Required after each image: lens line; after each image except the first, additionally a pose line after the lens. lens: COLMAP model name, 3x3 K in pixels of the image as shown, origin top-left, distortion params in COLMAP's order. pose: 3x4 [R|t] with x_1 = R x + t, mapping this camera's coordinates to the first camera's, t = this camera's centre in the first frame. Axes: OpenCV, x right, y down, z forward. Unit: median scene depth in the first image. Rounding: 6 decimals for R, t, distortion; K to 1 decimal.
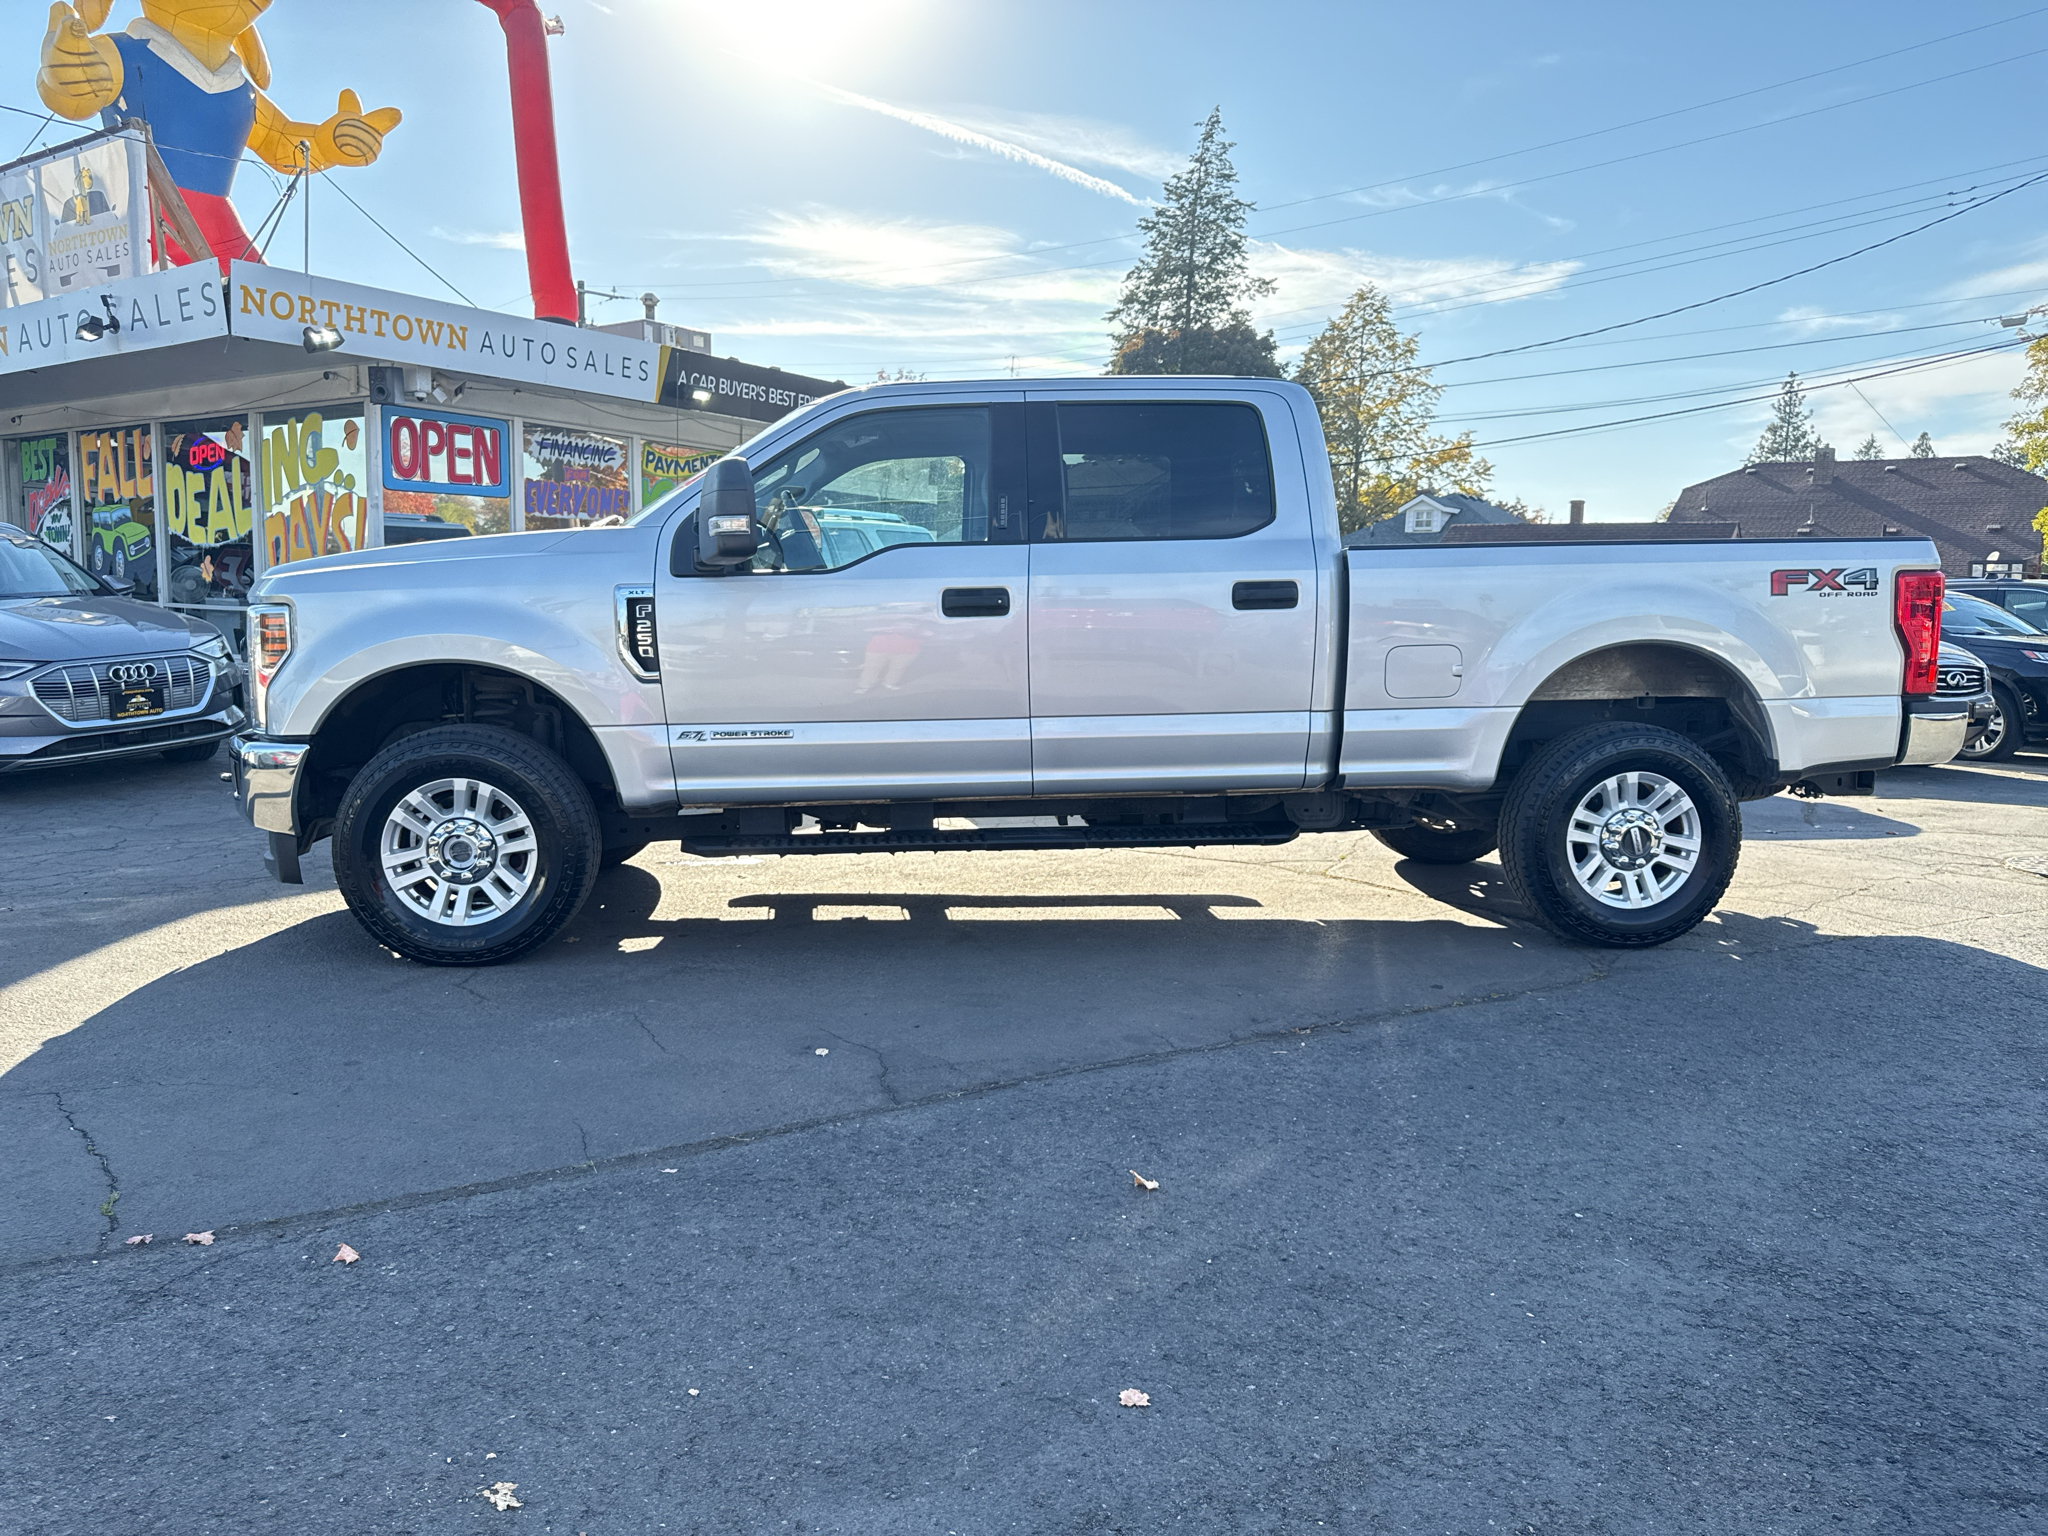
lens RADIAL K [[1454.0, 0, 1015.6], [0, 1454.0, 775.8], [0, 0, 1]] dist [0.071242, -0.082818]
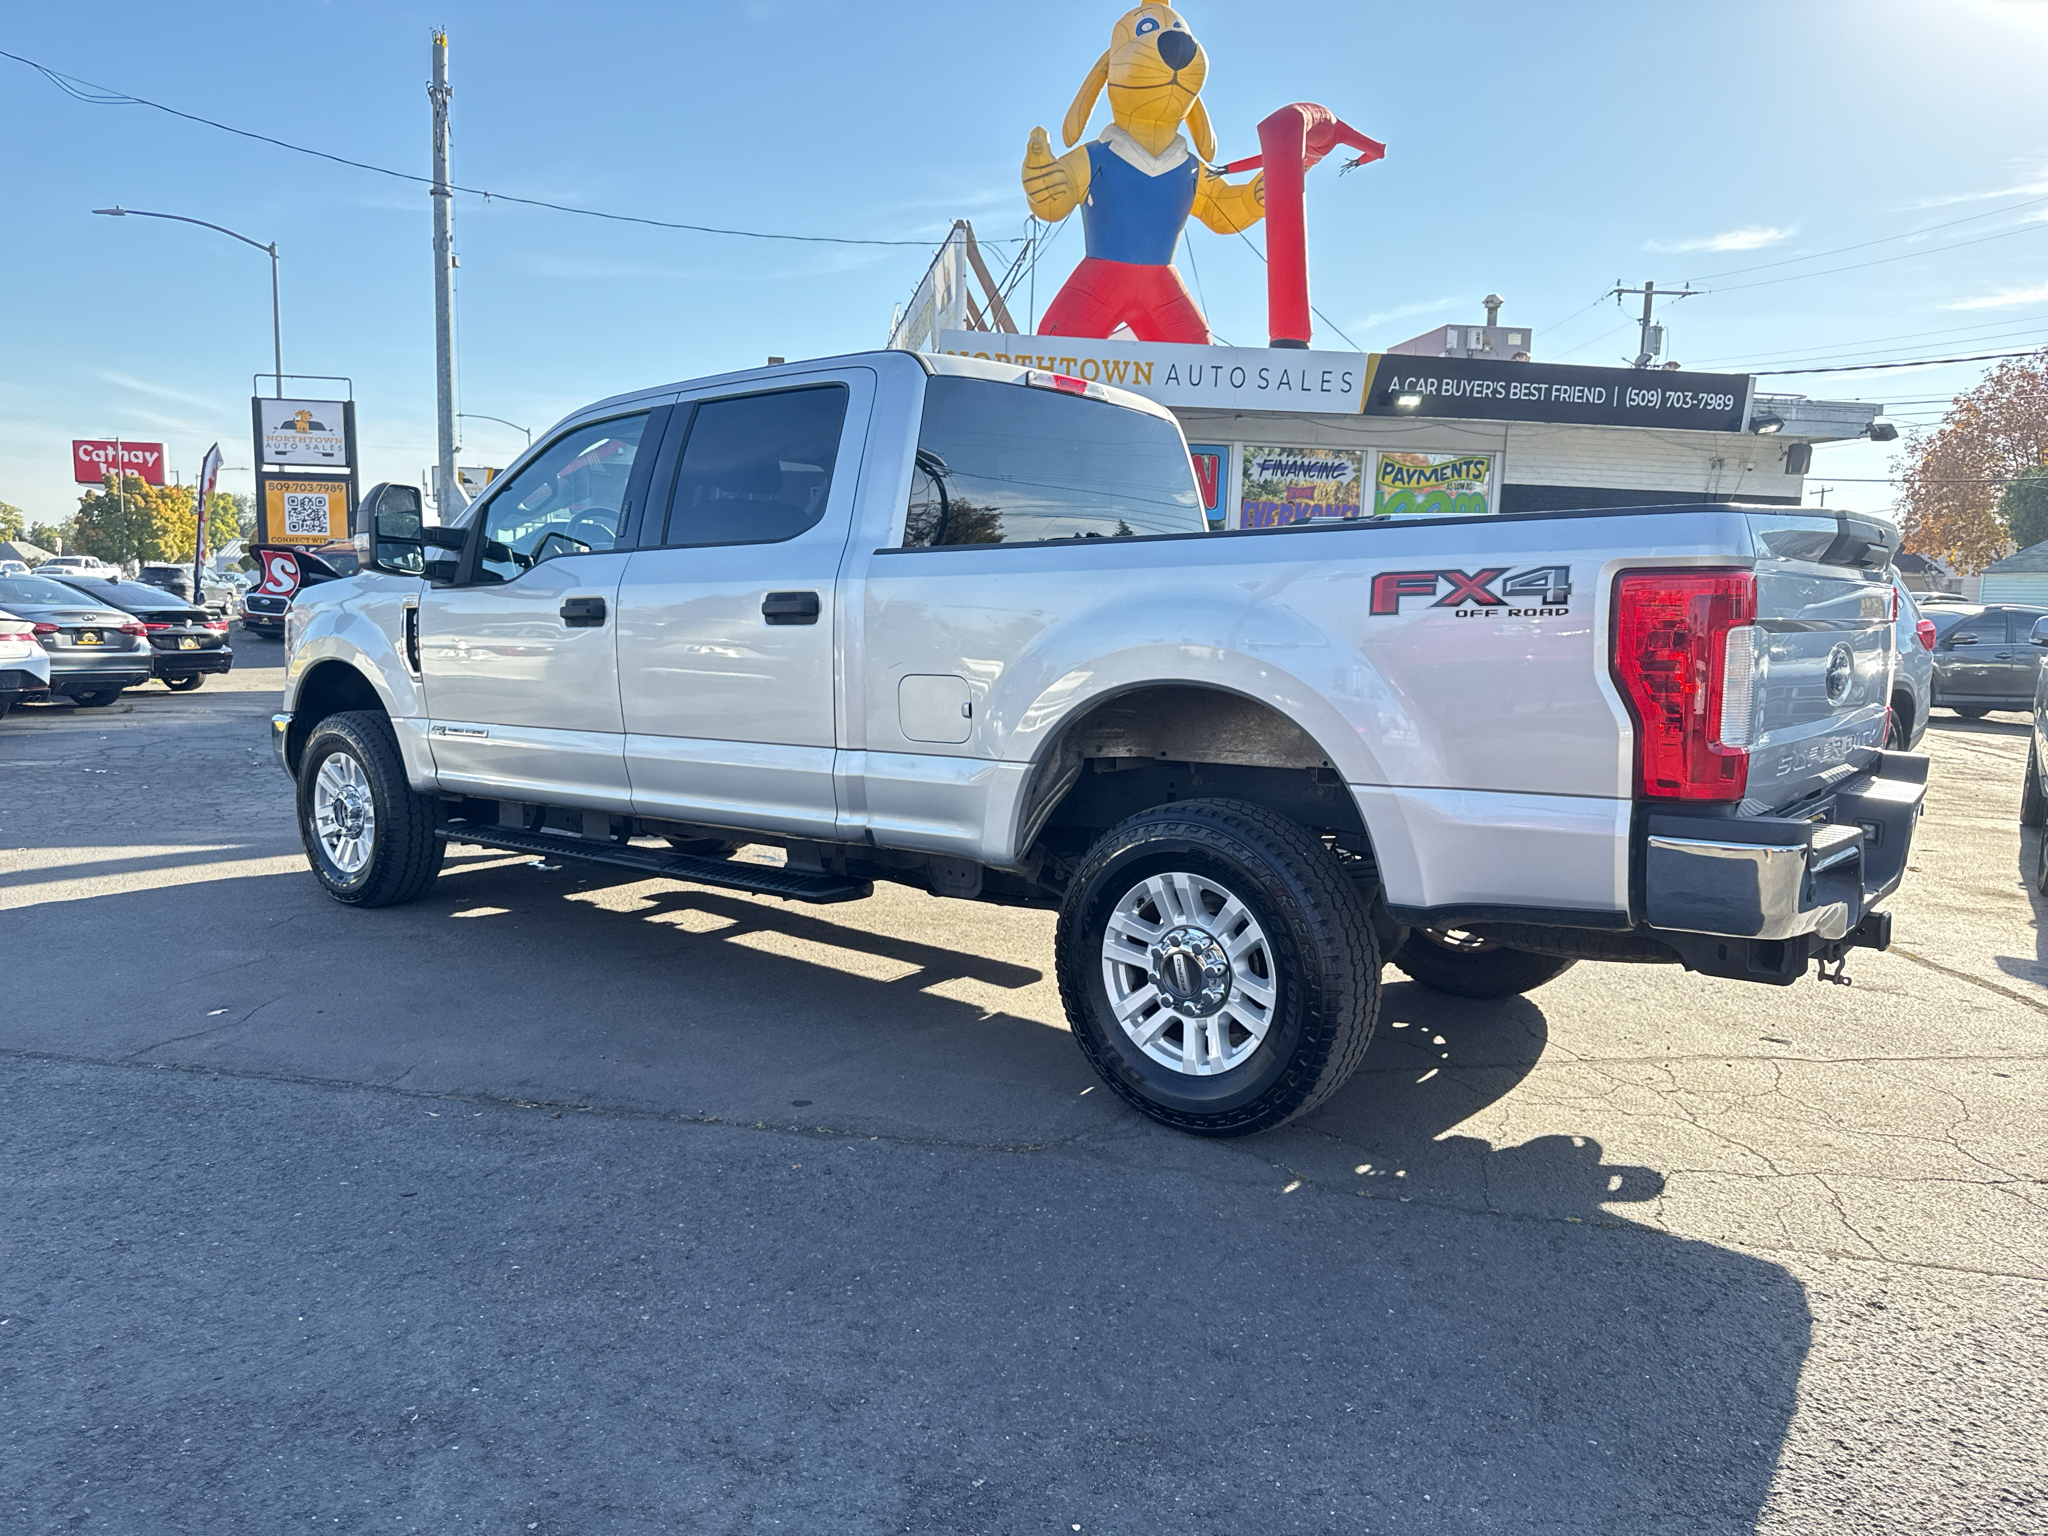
lens RADIAL K [[1435.9, 0, 1036.9], [0, 1435.9, 790.1], [0, 0, 1]] dist [0.111153, -0.172934]
pose [[0.722732, 0.089226, -0.685345, 0.325243], [-0.089814, 0.995348, 0.034872, -0.022820], [0.685268, 0.036350, 0.727383, 0.184544]]
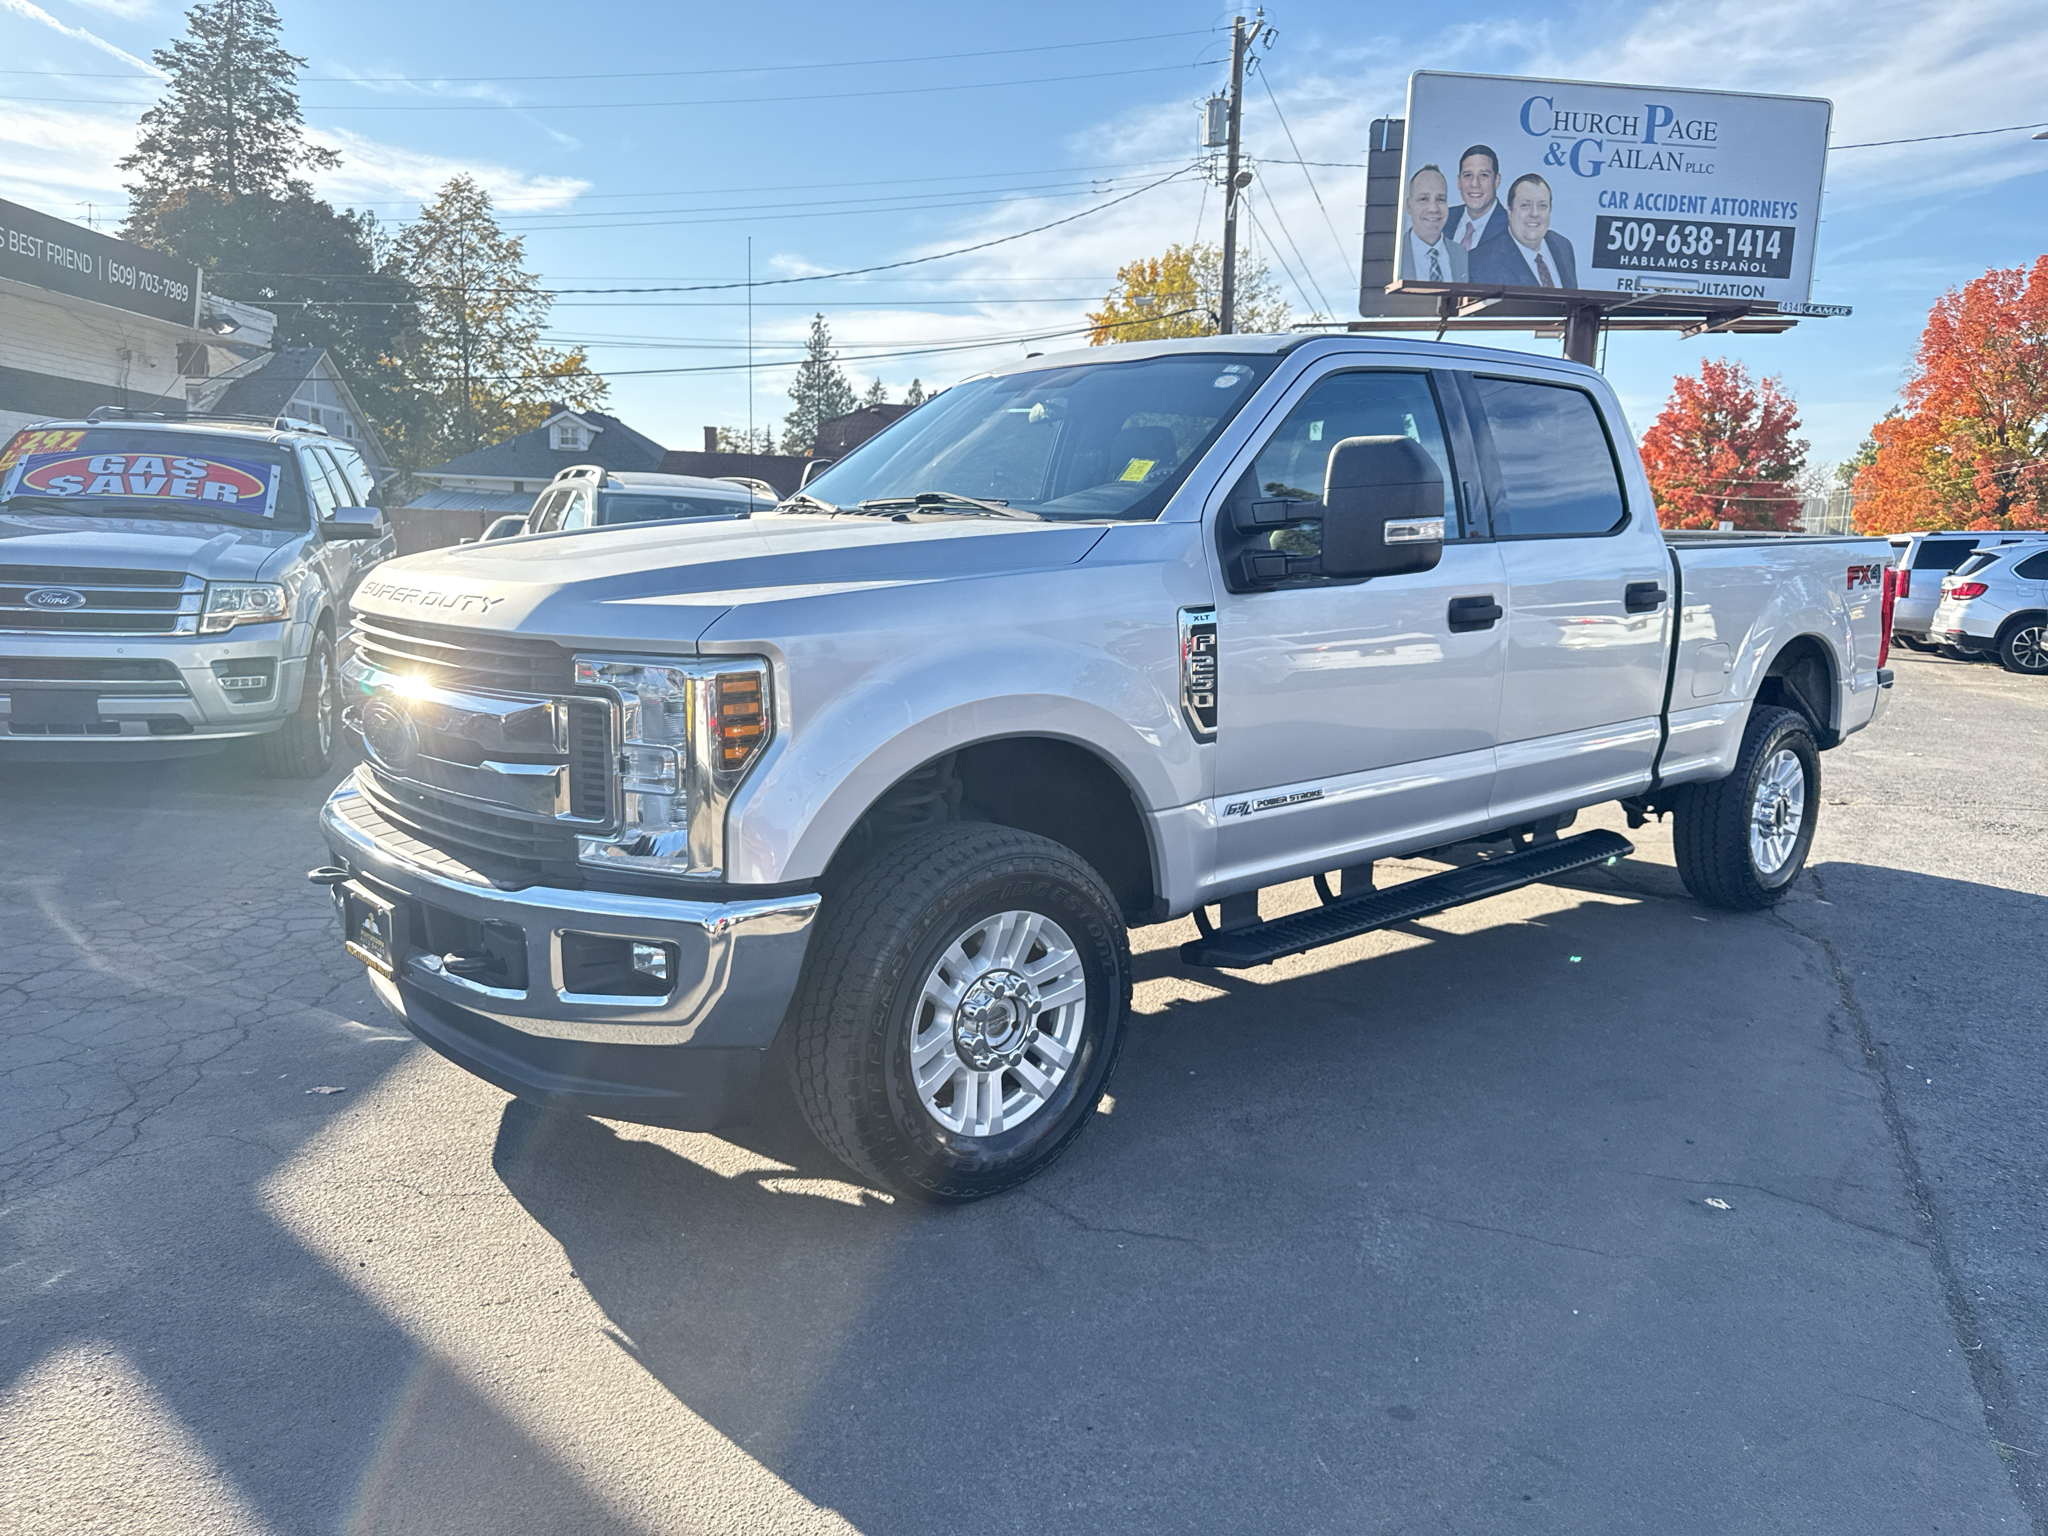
lens RADIAL K [[1459.5, 0, 1026.8], [0, 1459.5, 779.2], [0, 0, 1]] dist [0.017214, -0.011548]
pose [[0.808219, -0.088880, 0.582136, -0.270886], [0.054087, 0.995570, 0.076911, -0.038674], [-0.586393, -0.030675, 0.809446, 0.172913]]
